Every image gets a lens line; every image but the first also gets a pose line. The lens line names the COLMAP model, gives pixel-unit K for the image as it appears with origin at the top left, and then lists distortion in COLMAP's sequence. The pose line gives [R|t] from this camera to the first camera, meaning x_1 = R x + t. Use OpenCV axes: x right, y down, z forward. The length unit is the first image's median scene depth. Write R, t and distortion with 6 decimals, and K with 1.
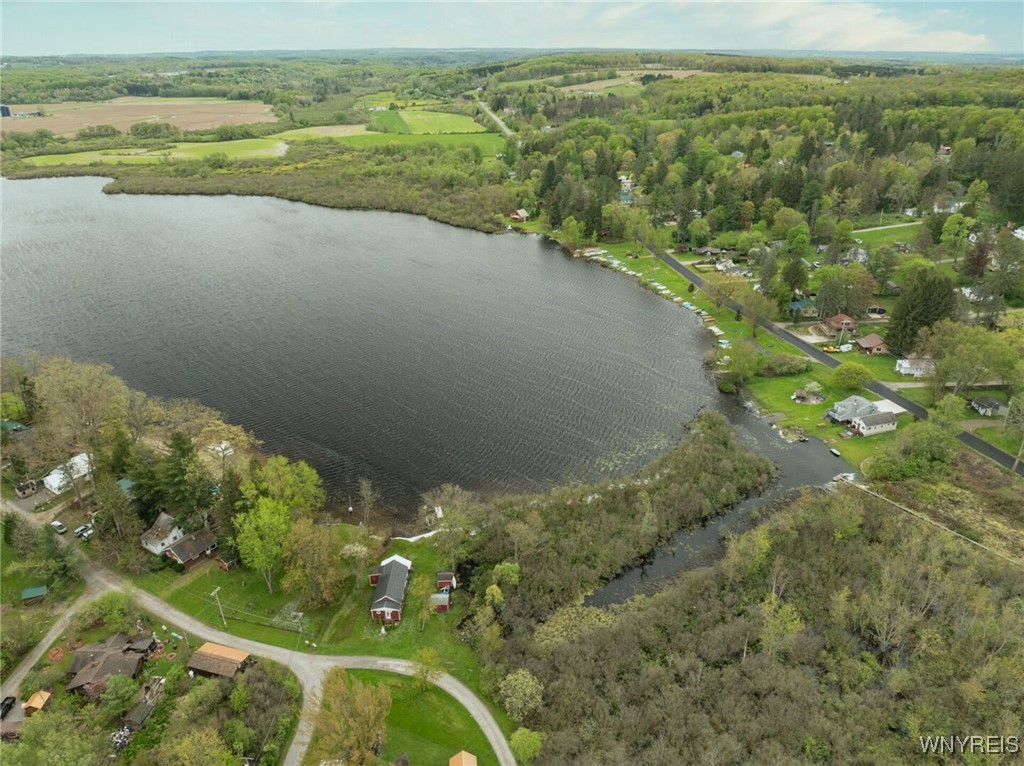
lens RADIAL K [[720.5, 0, 512.0], [0, 720.5, 383.0], [0, 0, 1]] dist [-0.045533, 0.015314]
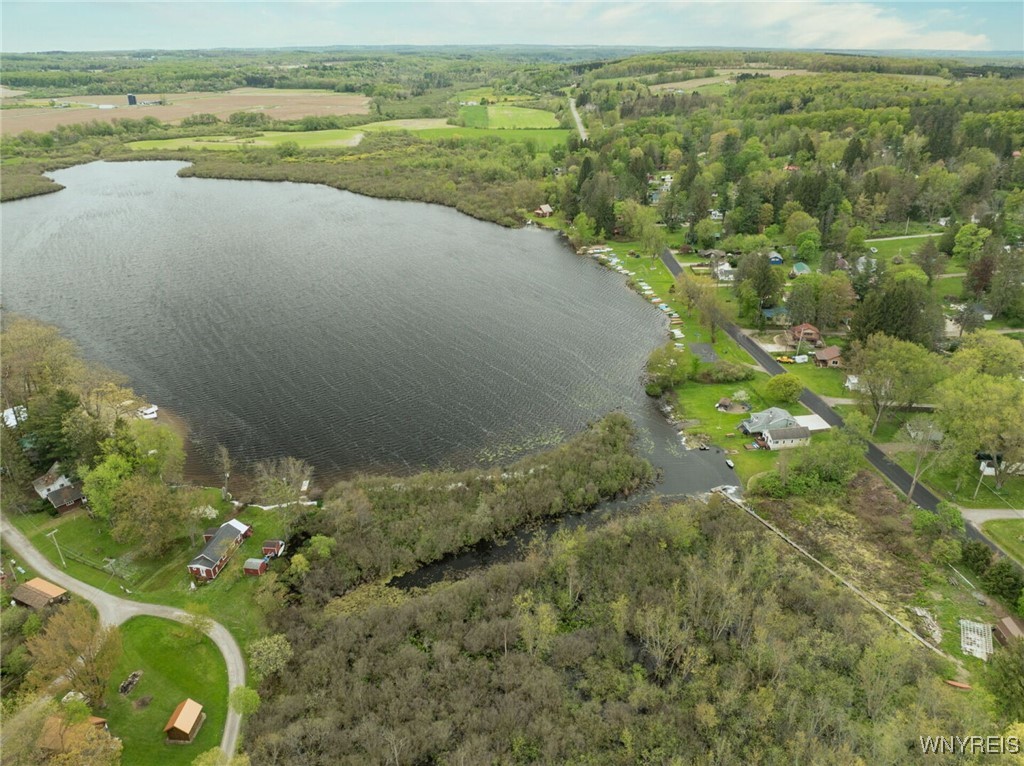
lens RADIAL K [[720.5, 0, 512.0], [0, 720.5, 383.0], [0, 0, 1]] dist [-0.045533, 0.015314]
pose [[0.987782, 0.069753, -0.139358, 0.129589], [-0.069261, 0.997563, 0.008382, 0.000737], [0.139603, 0.001373, 0.990207, 0.004404]]
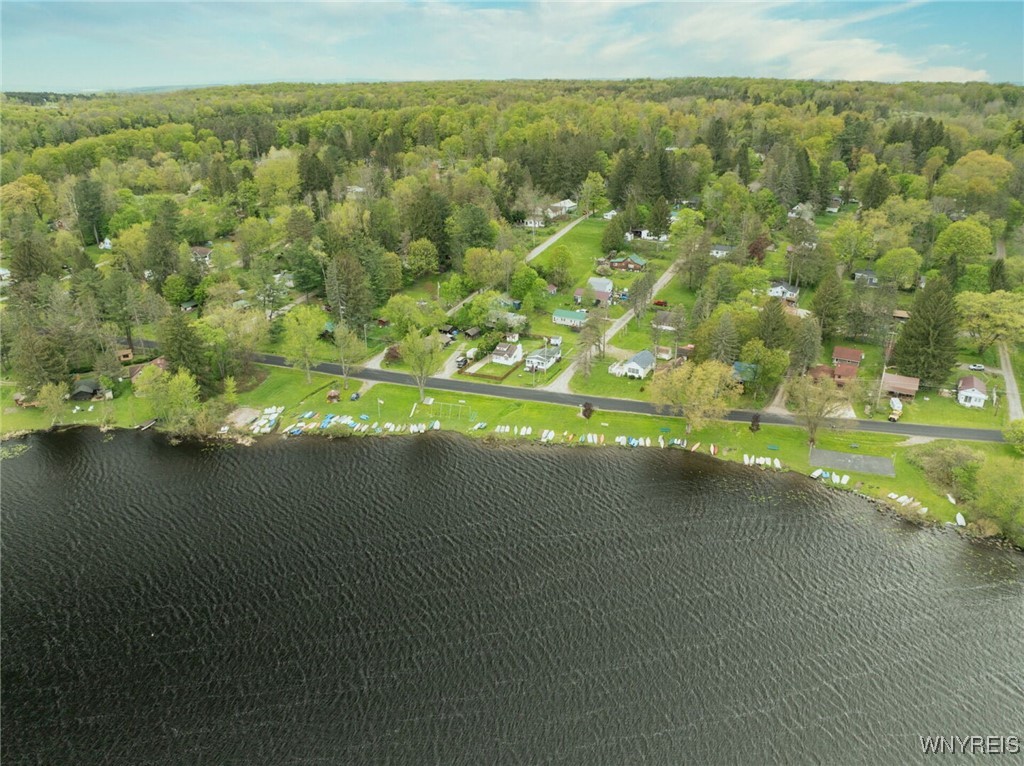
lens RADIAL K [[720.5, 0, 512.0], [0, 720.5, 383.0], [0, 0, 1]] dist [-0.045533, 0.015314]
pose [[0.462917, -0.346519, 0.815863, -0.166381], [0.379511, 0.909274, 0.170860, -0.195684], [-0.801049, 0.230535, 0.552425, 0.528146]]
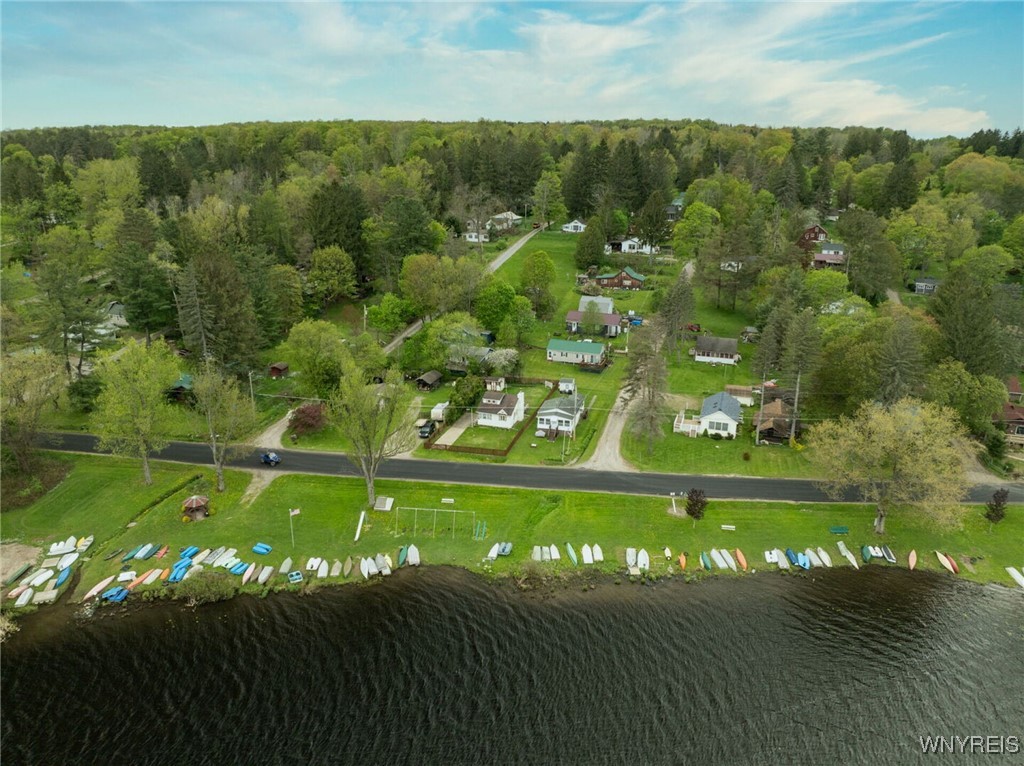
lens RADIAL K [[720.5, 0, 512.0], [0, 720.5, 383.0], [0, 0, 1]] dist [-0.045533, 0.015314]
pose [[0.298299, -0.293103, 0.908355, -0.023917], [0.399063, 0.902809, 0.160264, -0.186347], [-0.867045, 0.314684, 0.386273, 0.675199]]
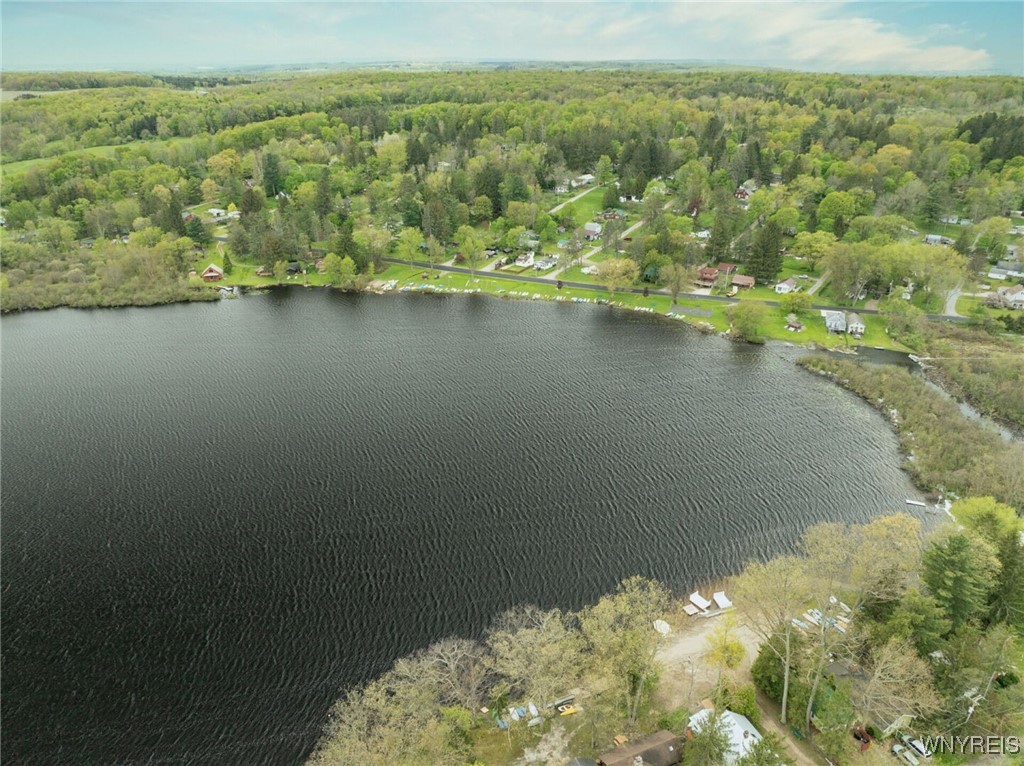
lens RADIAL K [[720.5, 0, 512.0], [0, 720.5, 383.0], [0, 0, 1]] dist [-0.045533, 0.015314]
pose [[0.568193, -0.339875, 0.749428, -0.448192], [0.350158, 0.924015, 0.153574, -0.133903], [-0.744679, 0.175158, 0.644029, 0.291788]]
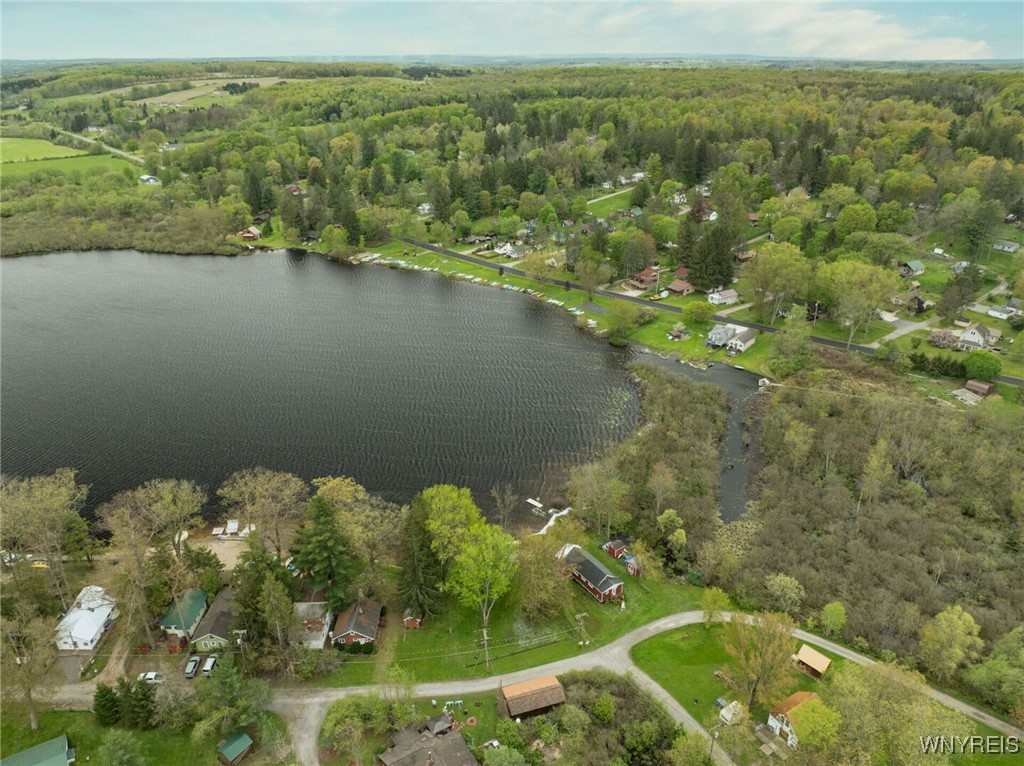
lens RADIAL K [[720.5, 0, 512.0], [0, 720.5, 383.0], [0, 0, 1]] dist [-0.045533, 0.015314]
pose [[0.828046, -0.233259, 0.509834, -0.238244], [0.237618, 0.969643, 0.057704, -0.020231], [-0.507817, 0.073364, 0.858335, 0.051555]]
